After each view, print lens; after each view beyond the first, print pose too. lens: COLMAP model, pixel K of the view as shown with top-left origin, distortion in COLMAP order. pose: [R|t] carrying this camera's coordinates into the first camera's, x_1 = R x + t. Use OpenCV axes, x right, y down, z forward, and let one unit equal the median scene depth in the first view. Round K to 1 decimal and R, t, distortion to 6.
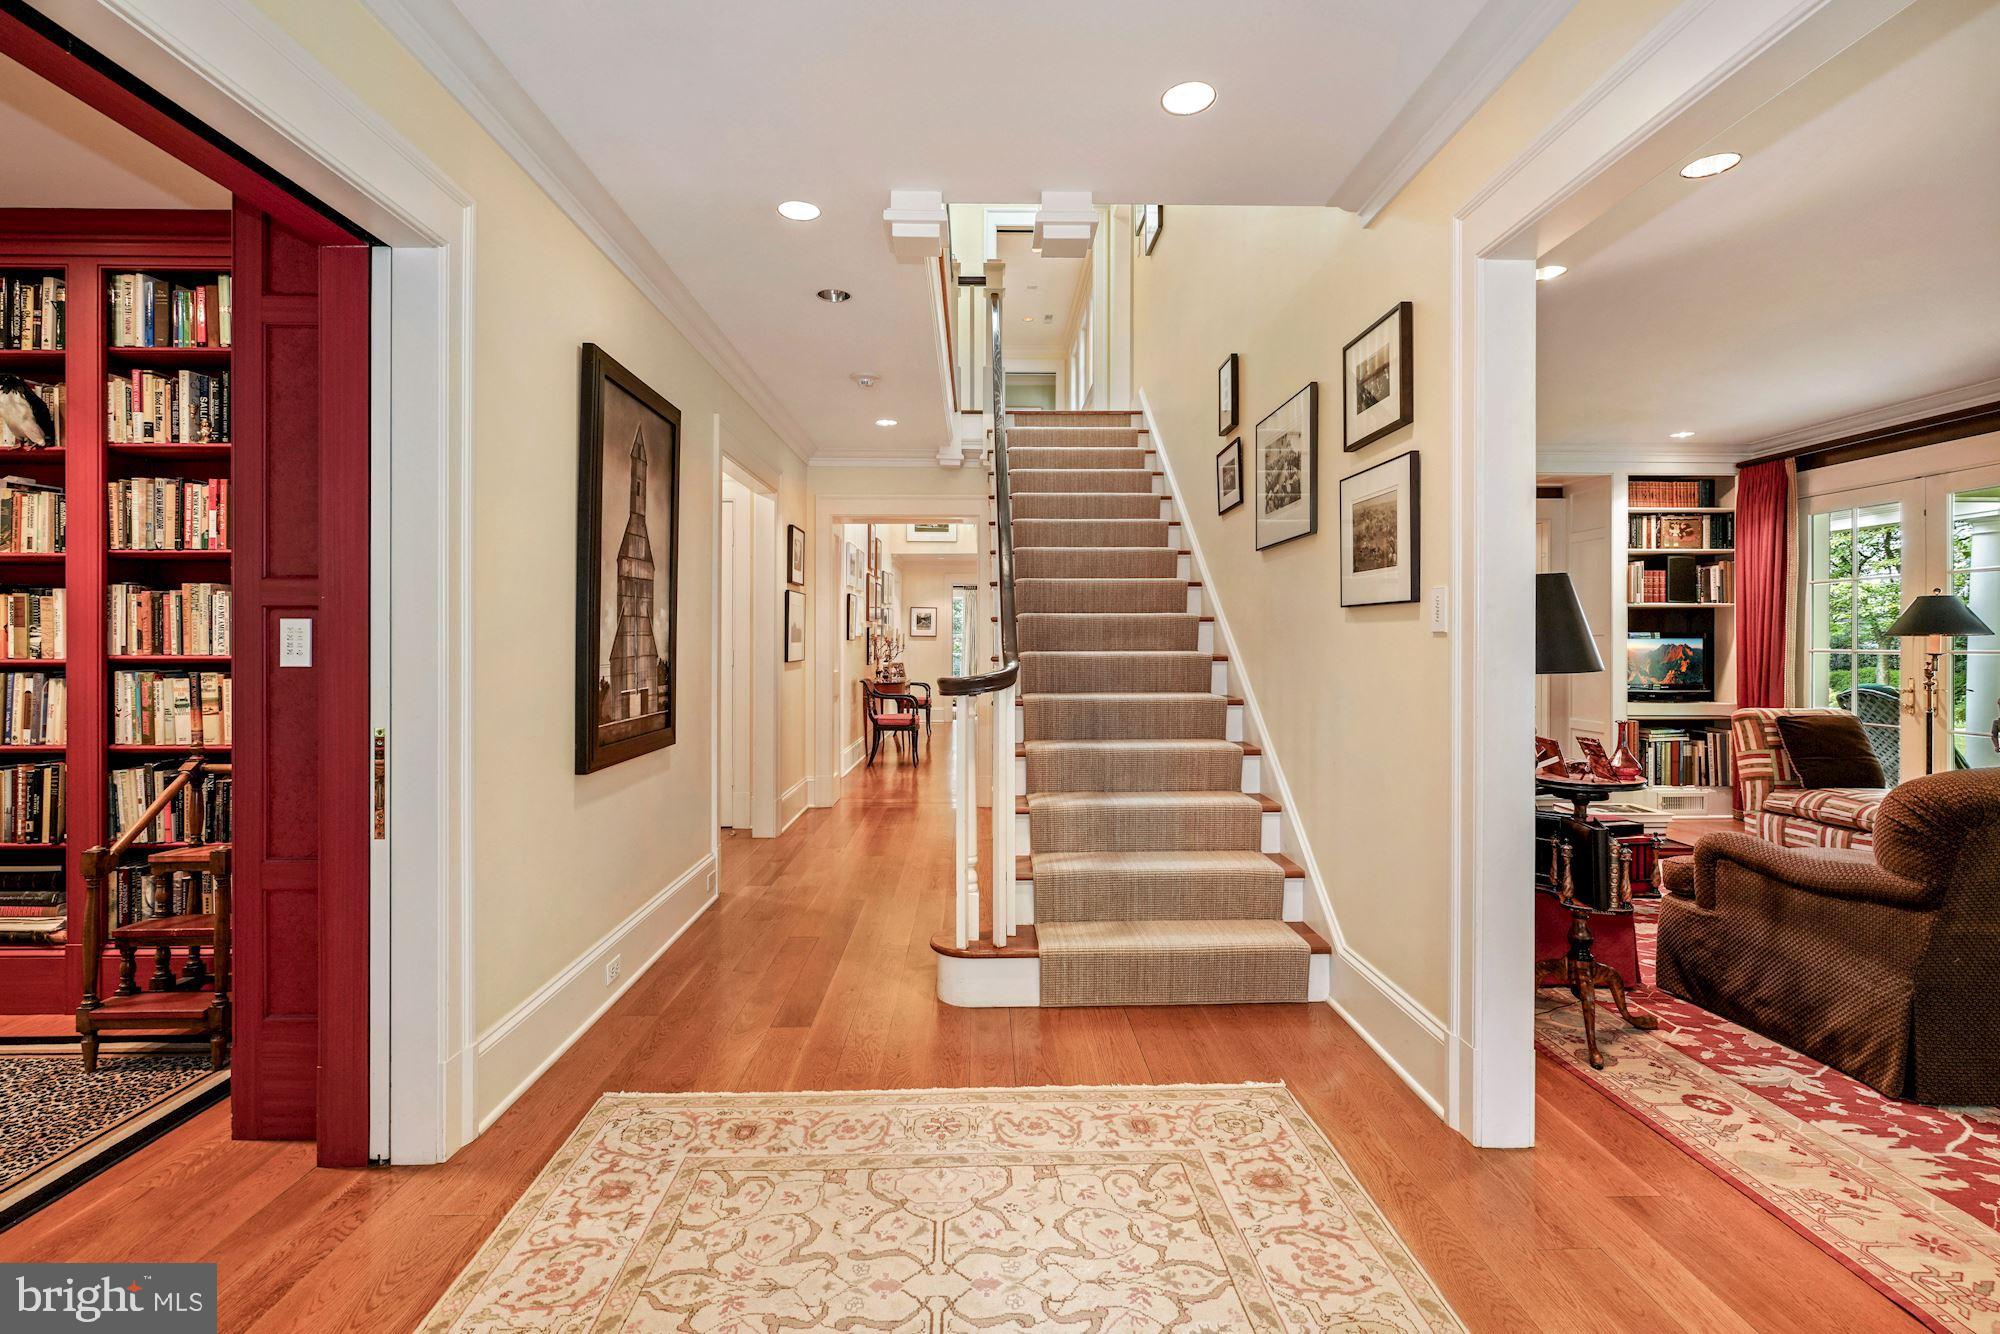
lens RADIAL K [[910.3, 0, 1002.2], [0, 910.3, 647.5], [0, 0, 1]] dist [-0.000650, 0.000355]
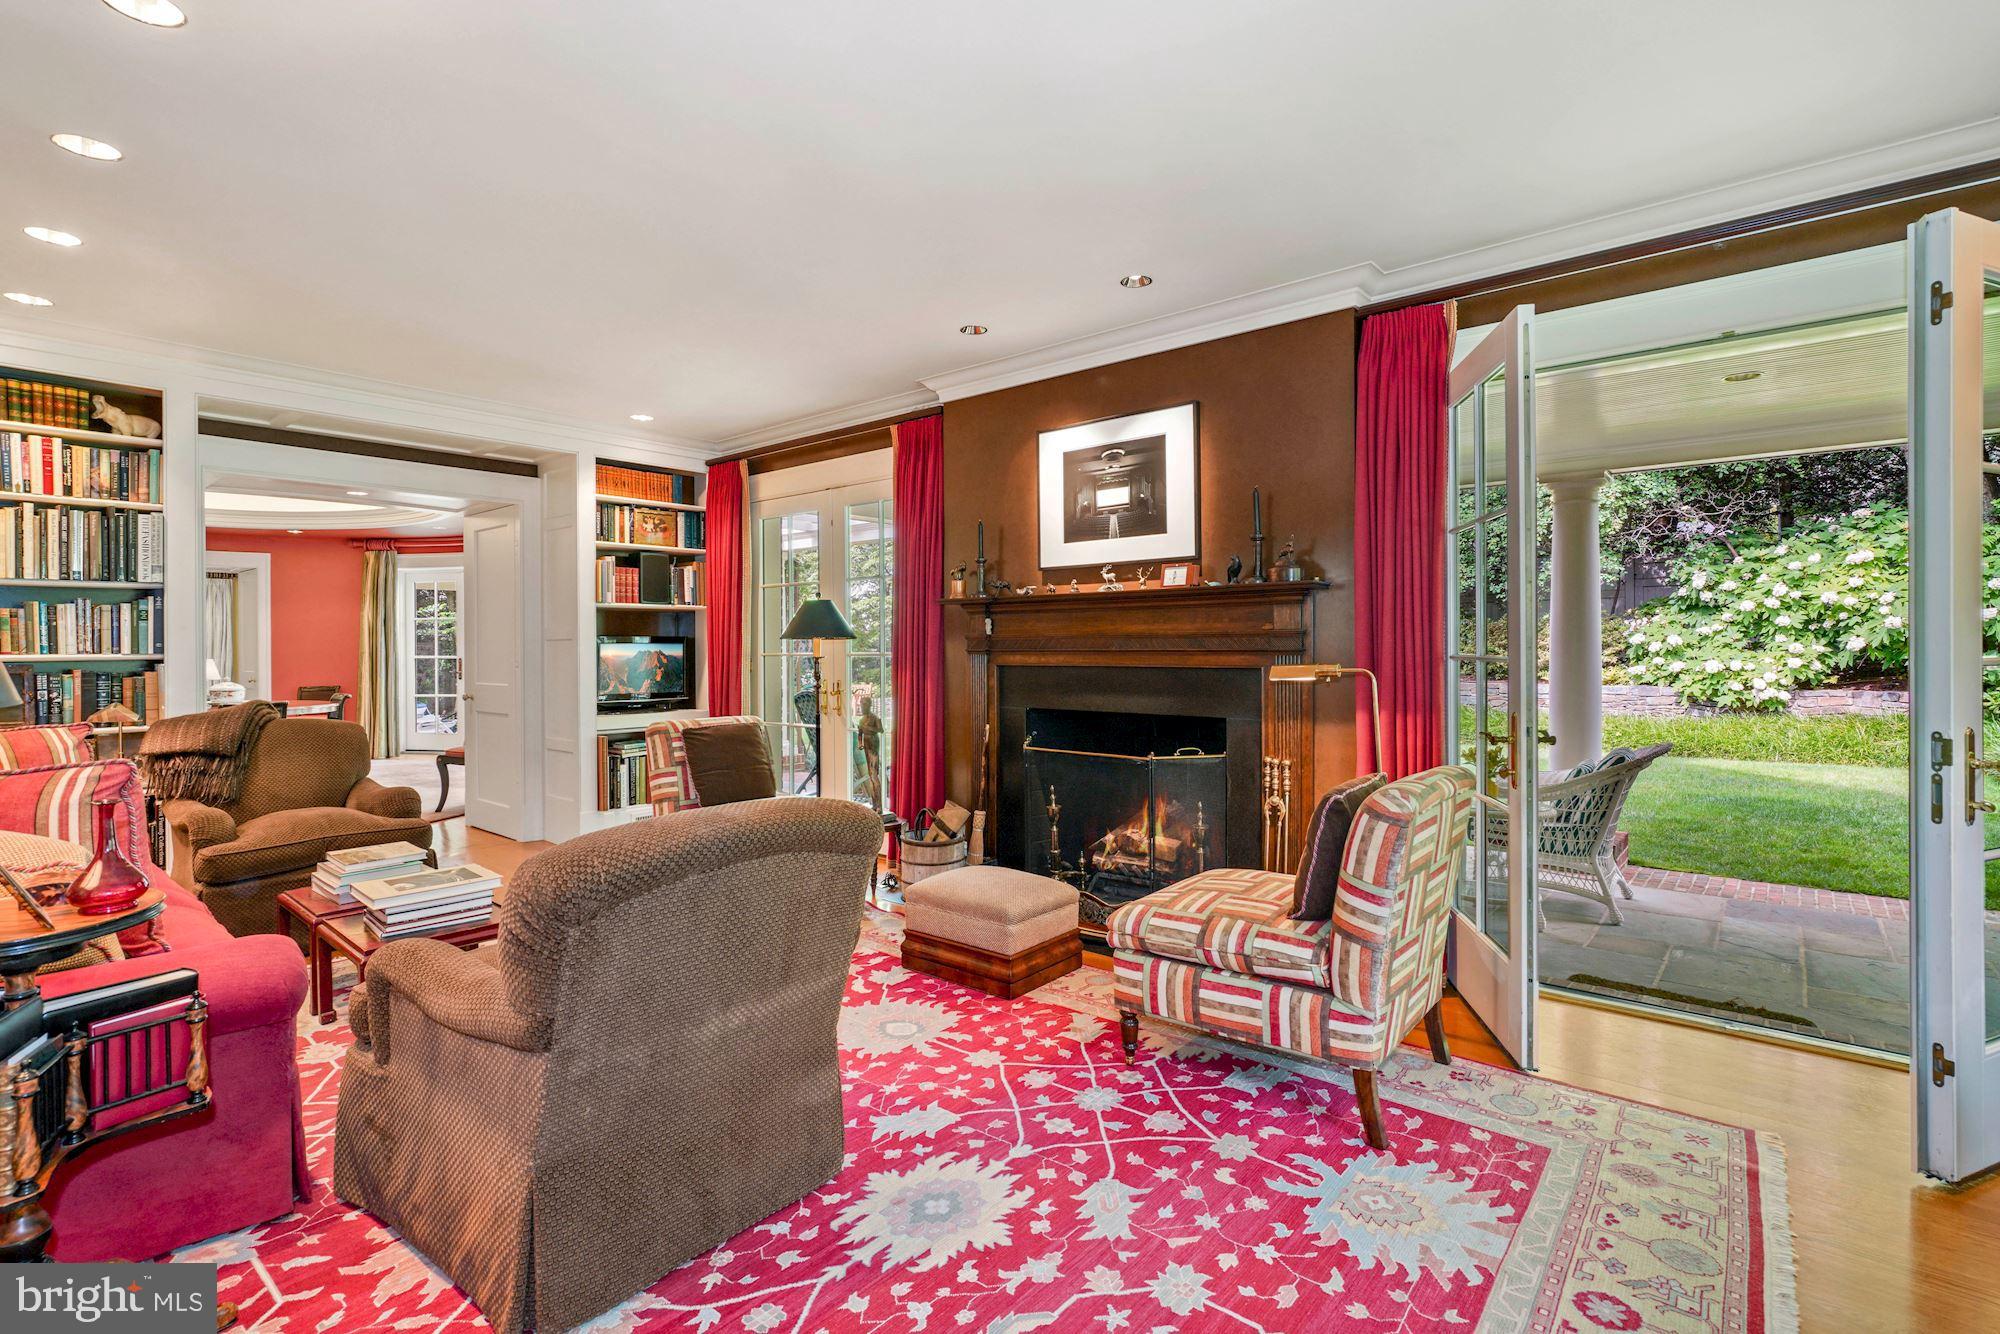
lens RADIAL K [[910.3, 0, 997.8], [0, 910.3, 655.3], [0, 0, 1]] dist [-0.000650, 0.000355]
pose [[0.674873, -0.015881, 0.737763, 0.609458], [0.013396, 0.999867, 0.009268, -0.002250], [-0.737812, 0.003628, 0.674996, 0.246940]]
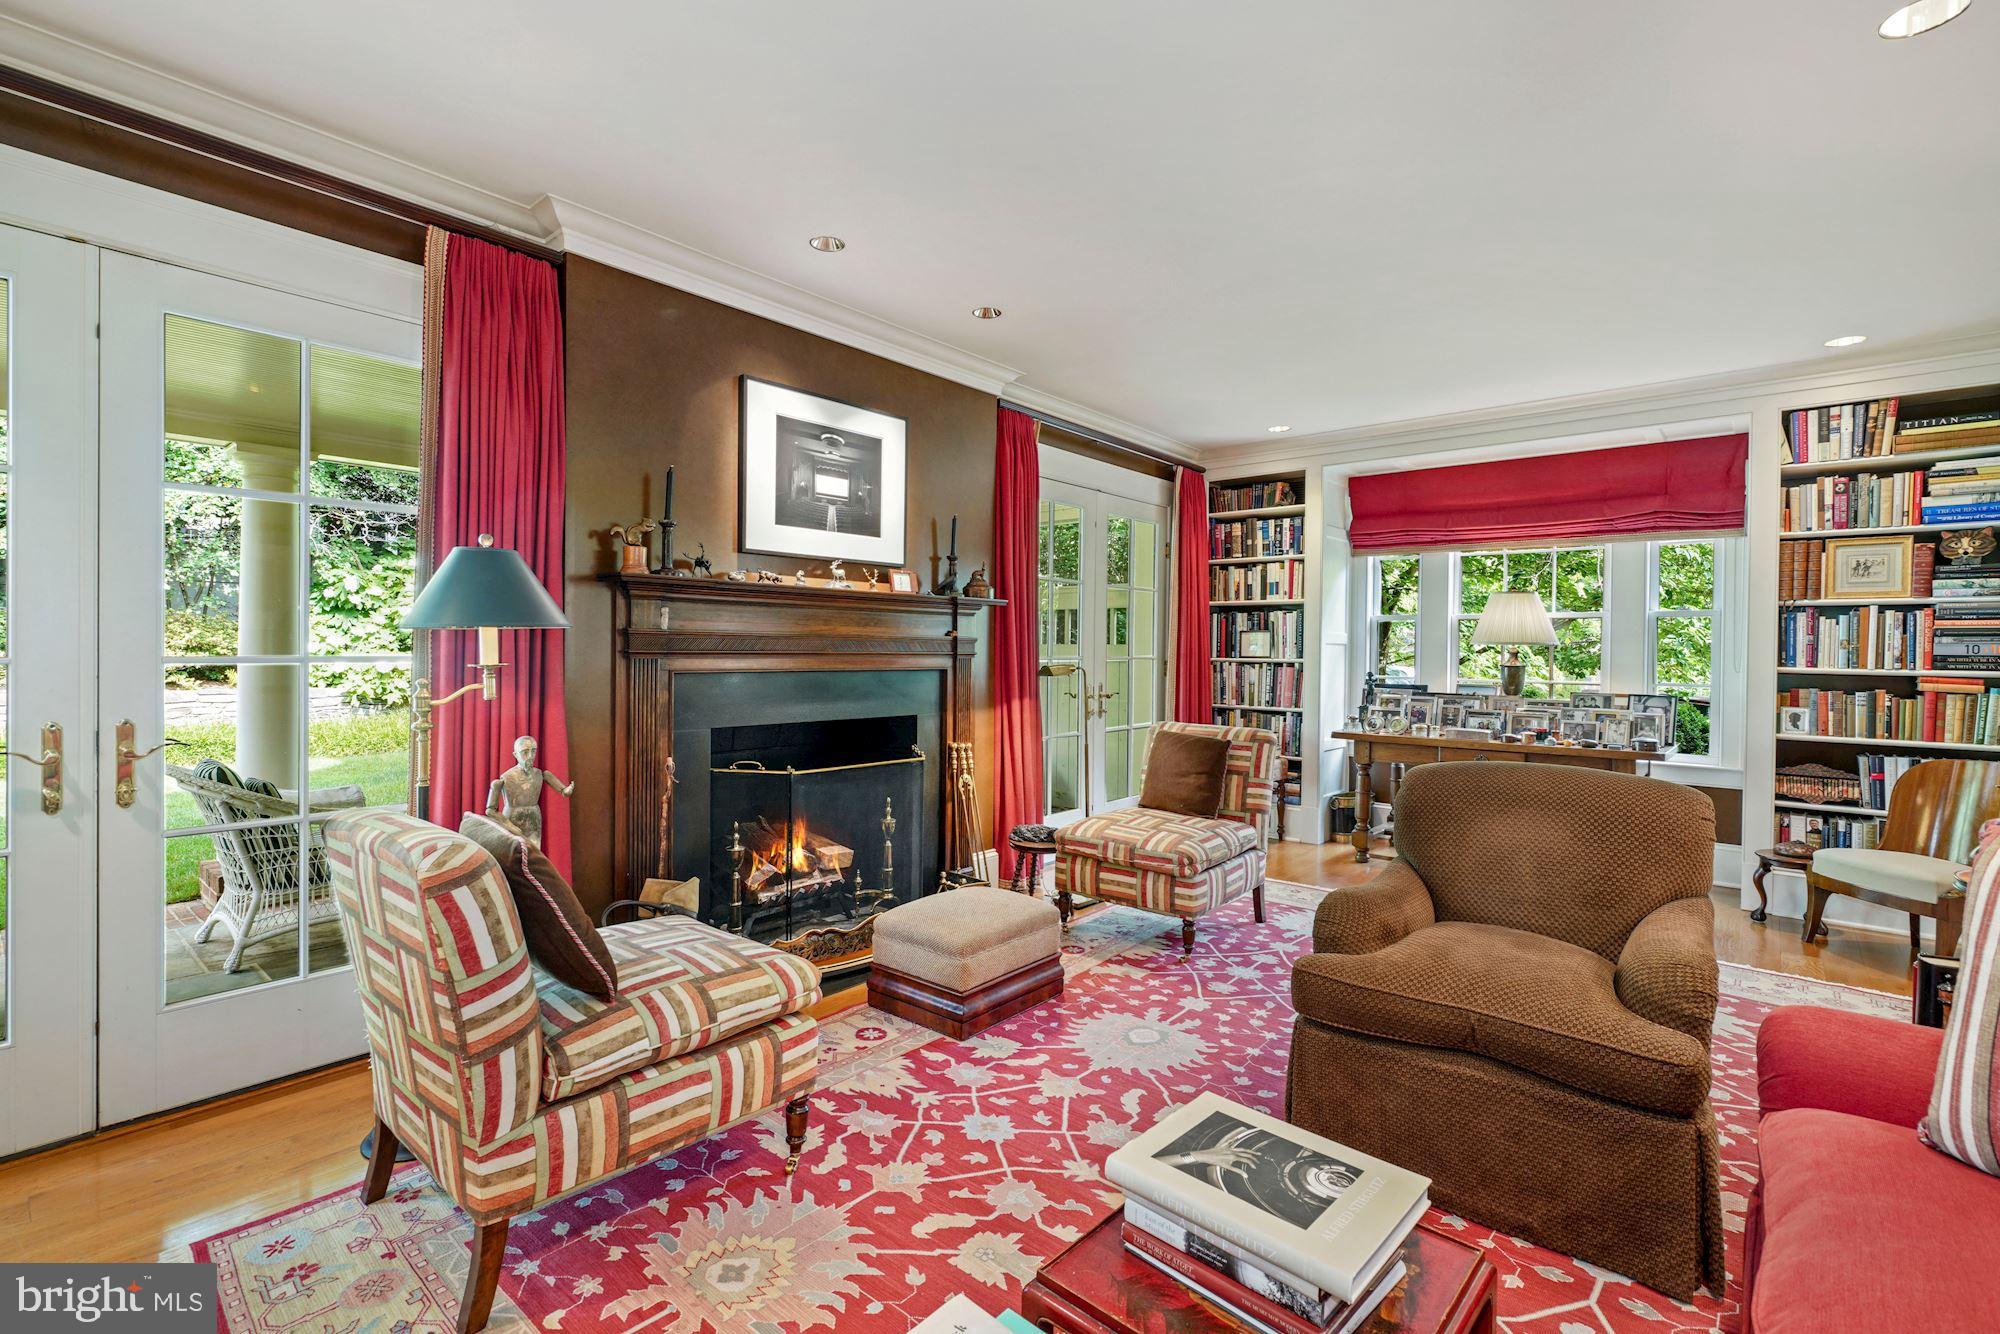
lens RADIAL K [[910.3, 0, 982.5], [0, 910.3, 657.9], [0, 0, 1]] dist [-0.000650, 0.000355]
pose [[-0.718955, -0.017989, 0.694824, 0.711363], [-0.008231, 0.999815, 0.017368, -0.011434], [-0.695008, 0.006768, -0.718970, 1.798507]]
